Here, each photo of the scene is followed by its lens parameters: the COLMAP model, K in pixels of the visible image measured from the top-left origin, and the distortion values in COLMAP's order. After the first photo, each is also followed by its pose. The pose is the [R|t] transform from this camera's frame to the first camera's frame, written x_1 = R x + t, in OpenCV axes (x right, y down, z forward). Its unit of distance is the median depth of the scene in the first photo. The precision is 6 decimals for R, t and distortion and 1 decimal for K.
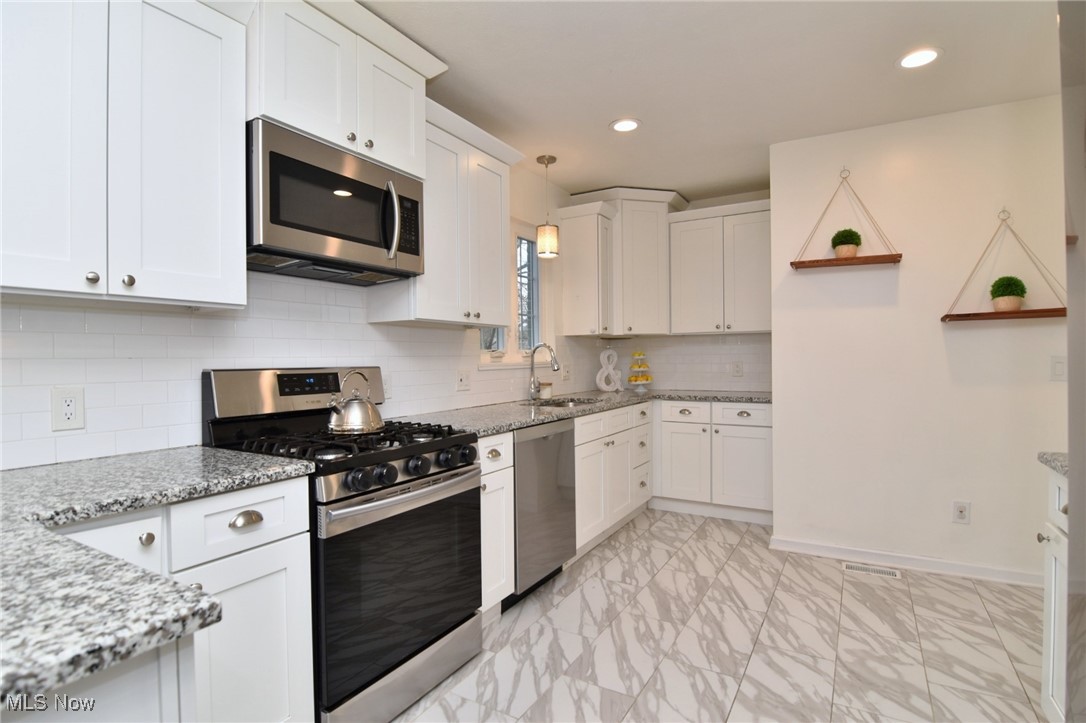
lens RADIAL K [[547.4, 0, 543.0], [0, 547.4, 361.5], [0, 0, 1]] dist [0.000216, -0.012735]
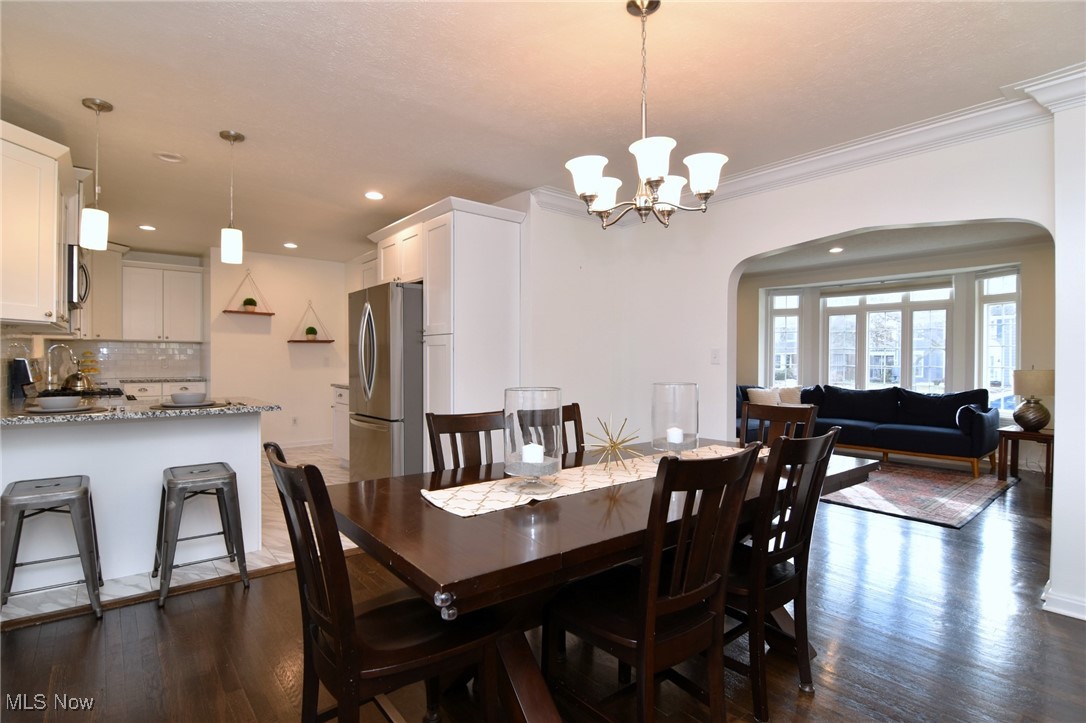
lens RADIAL K [[547.4, 0, 543.0], [0, 547.4, 361.5], [0, 0, 1]] dist [0.000216, -0.012735]
pose [[0.358929, 0.005766, 0.933347, -1.232091], [-0.004054, 0.999981, -0.004619, 0.017487], [-0.933356, -0.002126, 0.358946, -1.012609]]
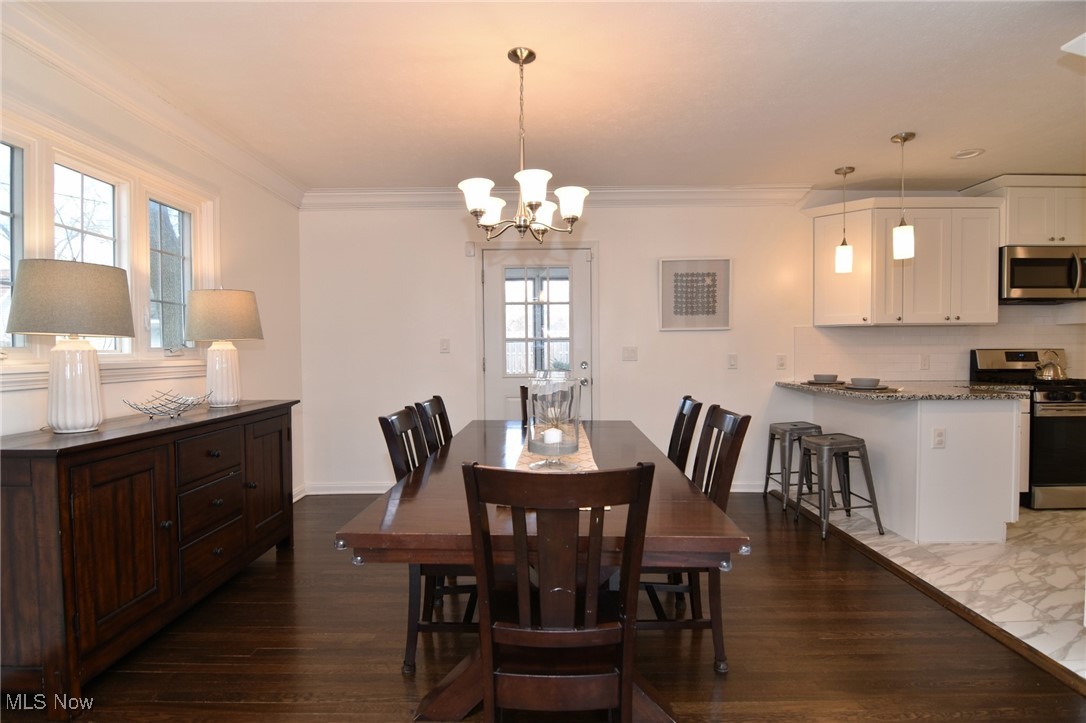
lens RADIAL K [[547.4, 0, 543.0], [0, 547.4, 361.5], [0, 0, 1]] dist [0.000216, -0.012735]
pose [[0.508992, 0.026126, -0.860375, 0.331274], [-0.003708, 0.999597, 0.028160, 0.006886], [0.860763, -0.011143, 0.508884, -1.264802]]
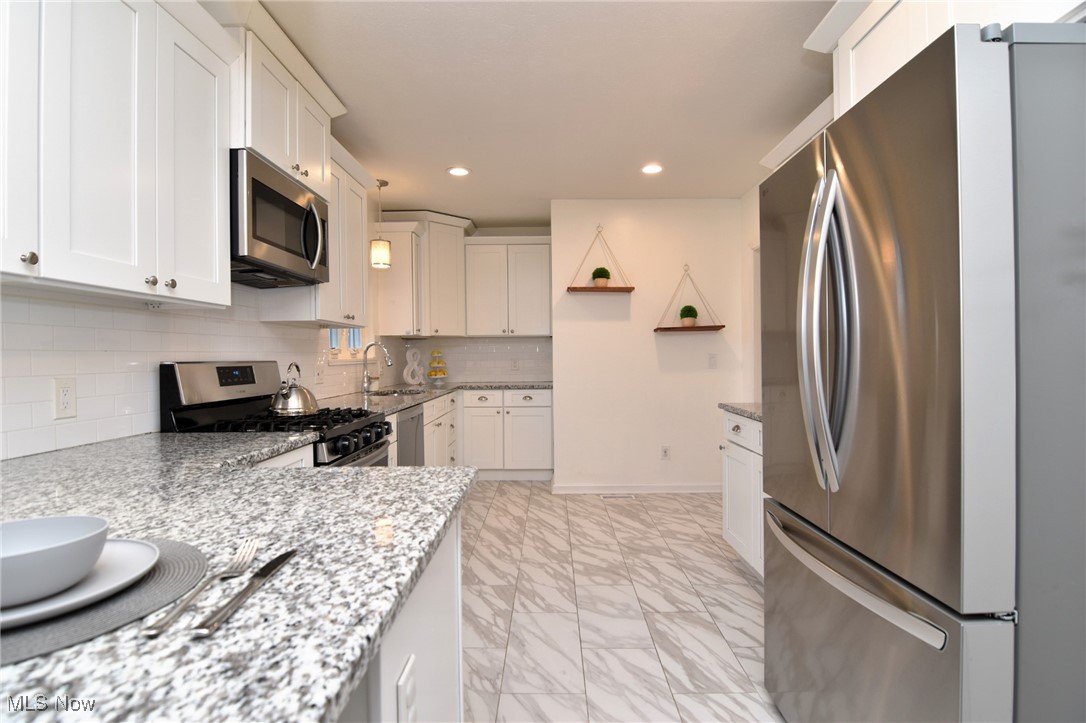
lens RADIAL K [[536.1, 0, 543.0], [0, 536.1, 361.5], [0, 0, 1]] dist [0.001554, -0.000005]
pose [[0.873426, -0.002585, 0.486950, -0.328531], [0.002698, 0.999996, 0.000469, 0.010465], [-0.486949, 0.000904, 0.873430, -0.207658]]
